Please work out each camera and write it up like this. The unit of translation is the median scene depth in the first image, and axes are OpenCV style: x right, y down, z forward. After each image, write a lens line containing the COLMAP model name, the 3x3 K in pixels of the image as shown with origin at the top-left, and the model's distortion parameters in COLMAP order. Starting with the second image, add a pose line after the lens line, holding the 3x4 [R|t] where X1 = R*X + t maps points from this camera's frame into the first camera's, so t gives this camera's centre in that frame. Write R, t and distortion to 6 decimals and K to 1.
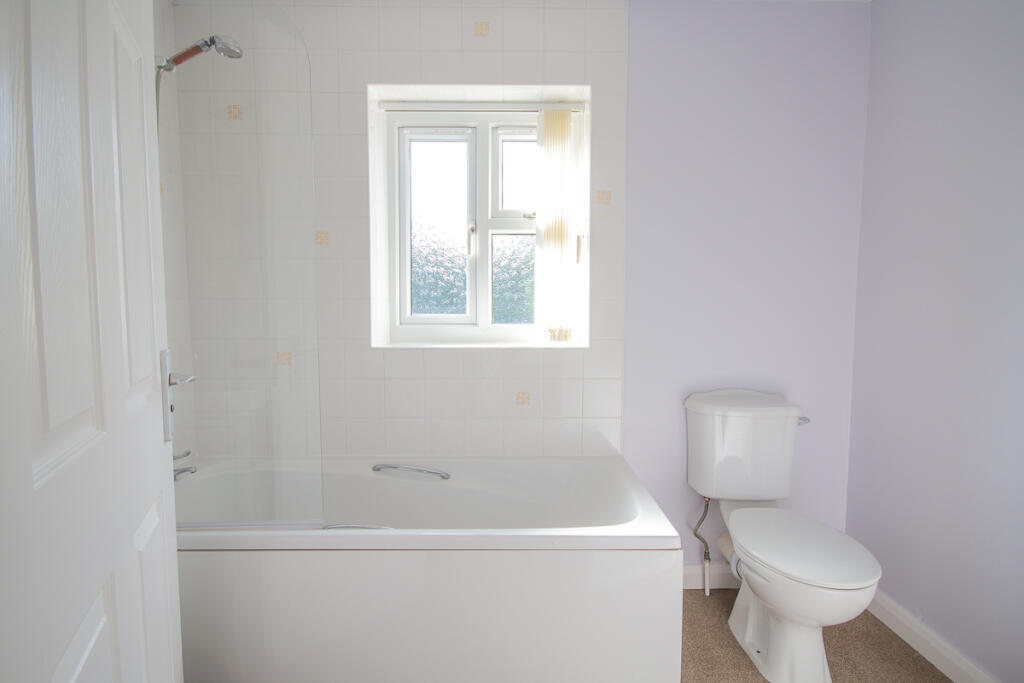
lens RADIAL K [[497.7, 0, 512.0], [0, 497.7, 341.5], [0, 0, 1]] dist [-0.002420, 0.000146]
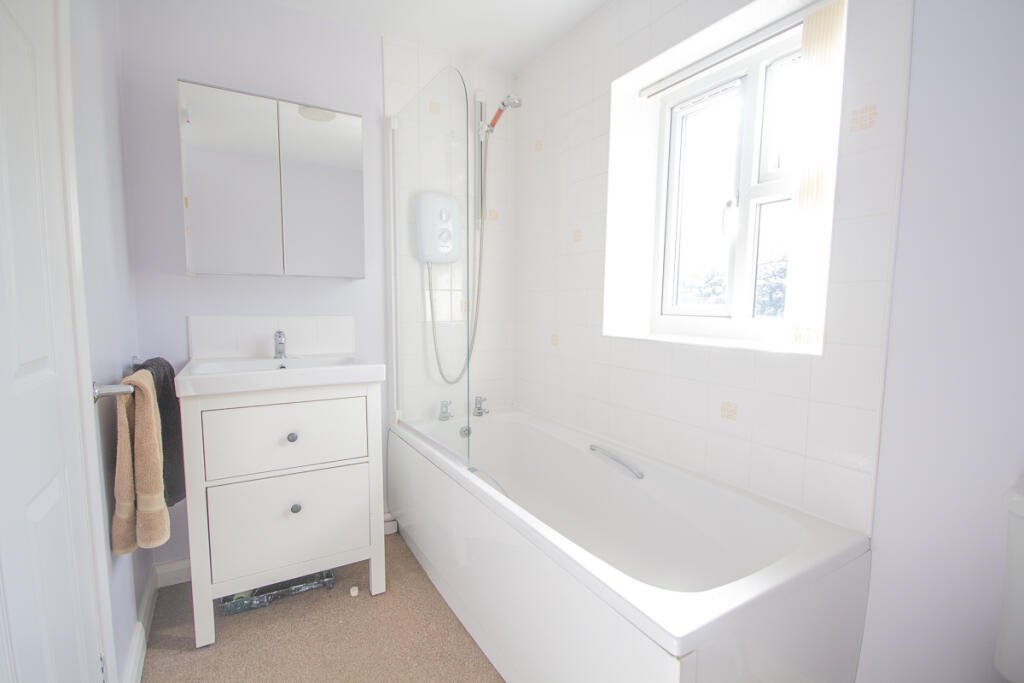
lens RADIAL K [[474.6, 0, 512.0], [0, 474.6, 341.5], [0, 0, 1]] dist [0.025749, 0.000116]
pose [[0.508821, 0.071630, -0.857887, 0.438688], [-0.054309, 0.997218, 0.051053, -0.015199], [0.859158, 0.020614, 0.511296, 0.278177]]
